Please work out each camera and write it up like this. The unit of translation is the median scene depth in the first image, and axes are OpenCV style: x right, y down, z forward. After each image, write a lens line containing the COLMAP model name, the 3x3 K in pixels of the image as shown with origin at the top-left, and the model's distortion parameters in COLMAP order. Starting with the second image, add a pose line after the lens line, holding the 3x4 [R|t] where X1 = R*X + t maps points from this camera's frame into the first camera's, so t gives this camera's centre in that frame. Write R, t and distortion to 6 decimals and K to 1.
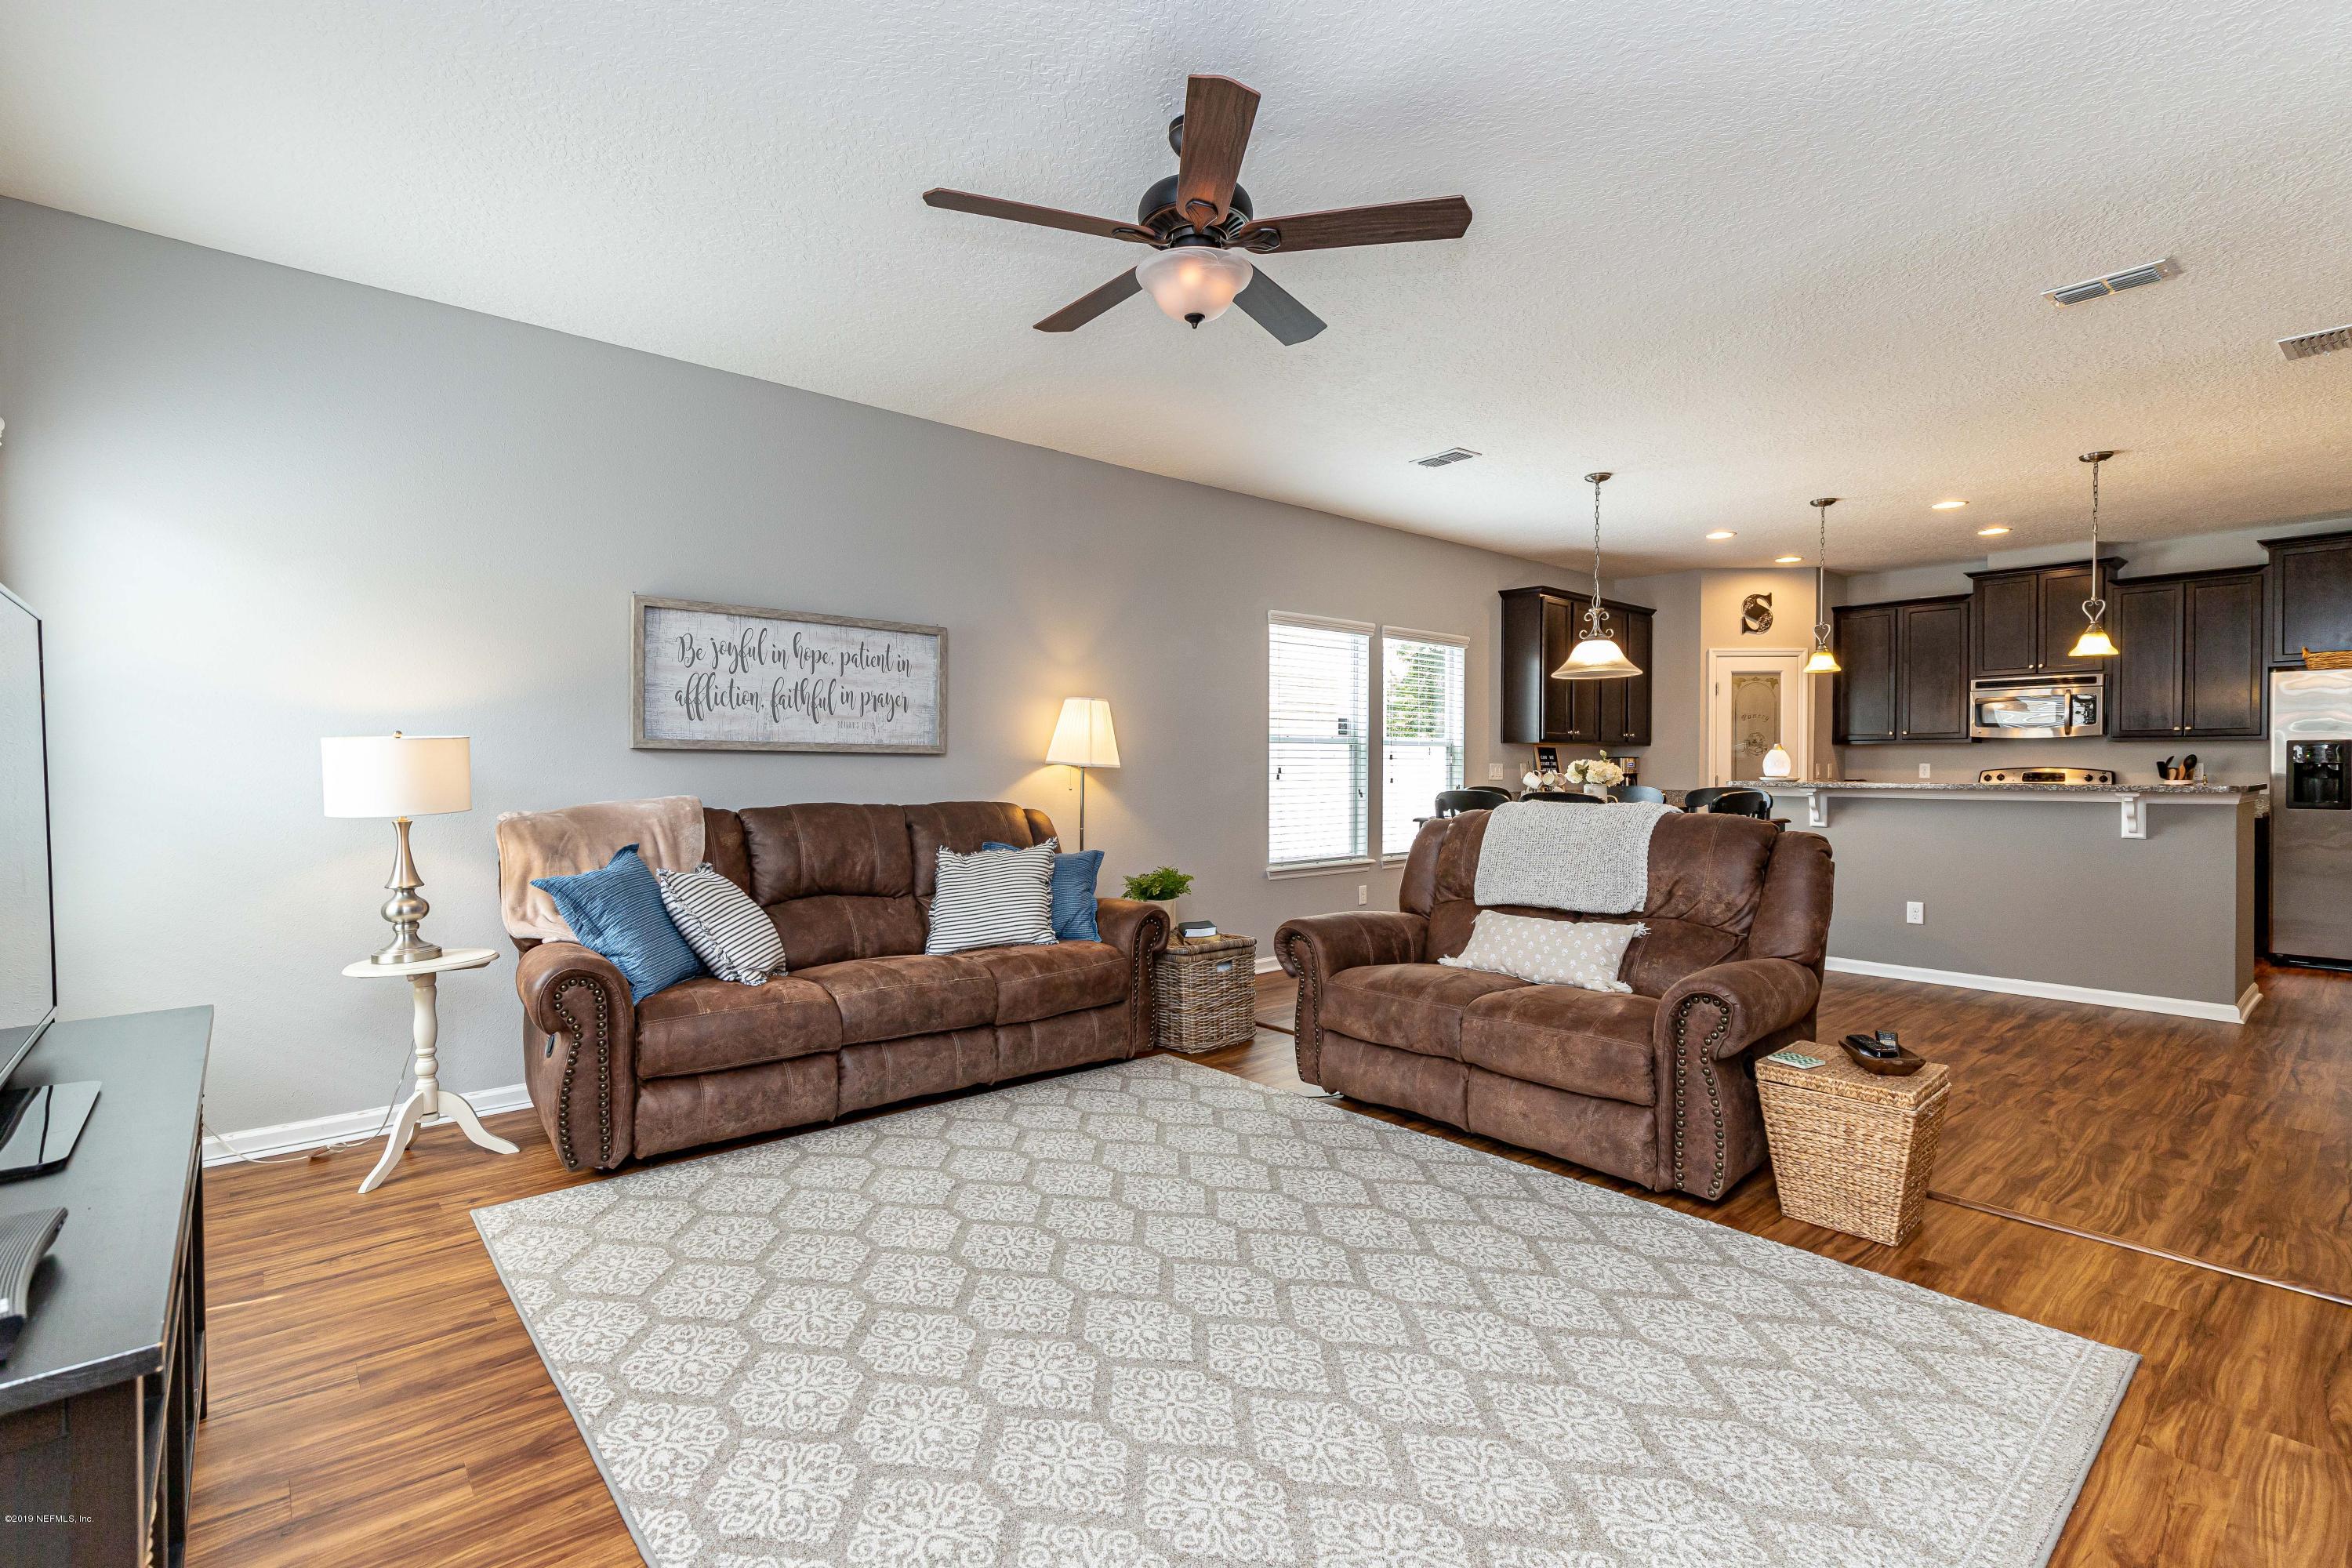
lens RADIAL K [[1068.6, 0, 1194.5], [0, 1068.6, 786.0], [0, 0, 1]] dist [0.005082, 0.000263]
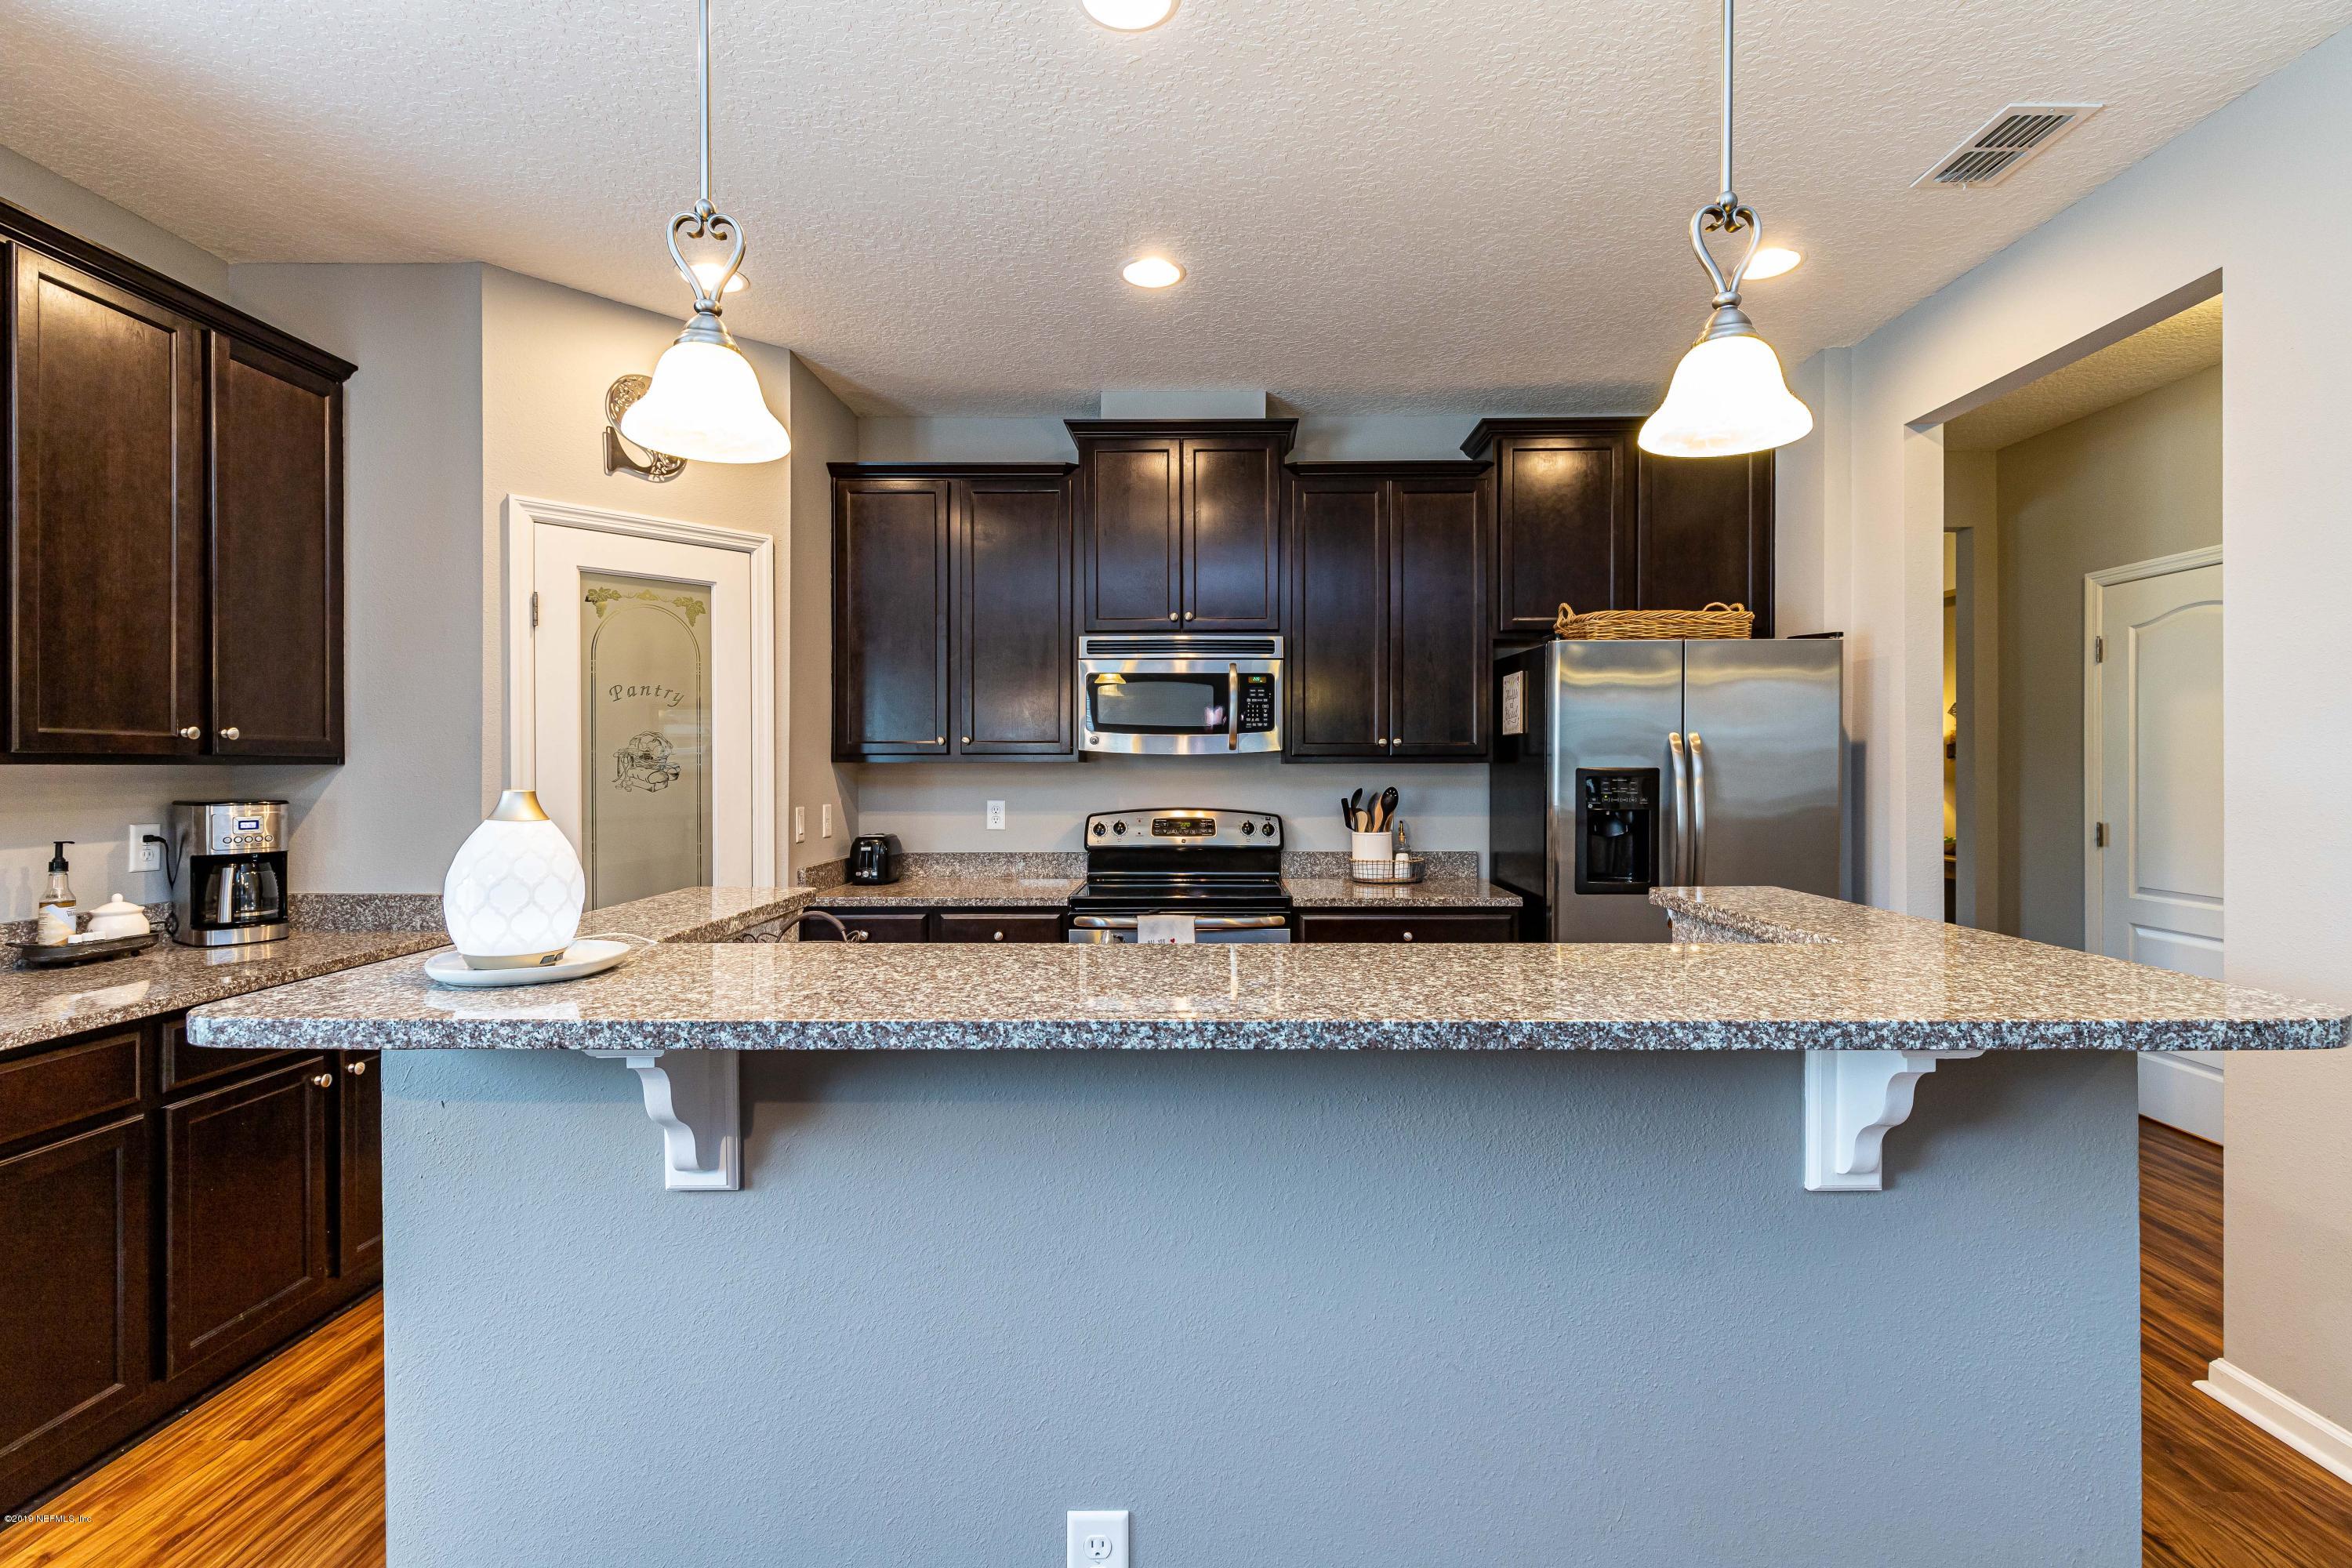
lens RADIAL K [[1057.0, 0, 1174.6], [0, 1057.0, 772.5], [0, 0, 1]] dist [-0.002555, -0.000556]
pose [[0.676790, -0.000561, 0.736176, 0.740868], [0.021723, 0.999579, -0.019210, -0.048028], [-0.735856, 0.028993, 0.676517, 1.198485]]
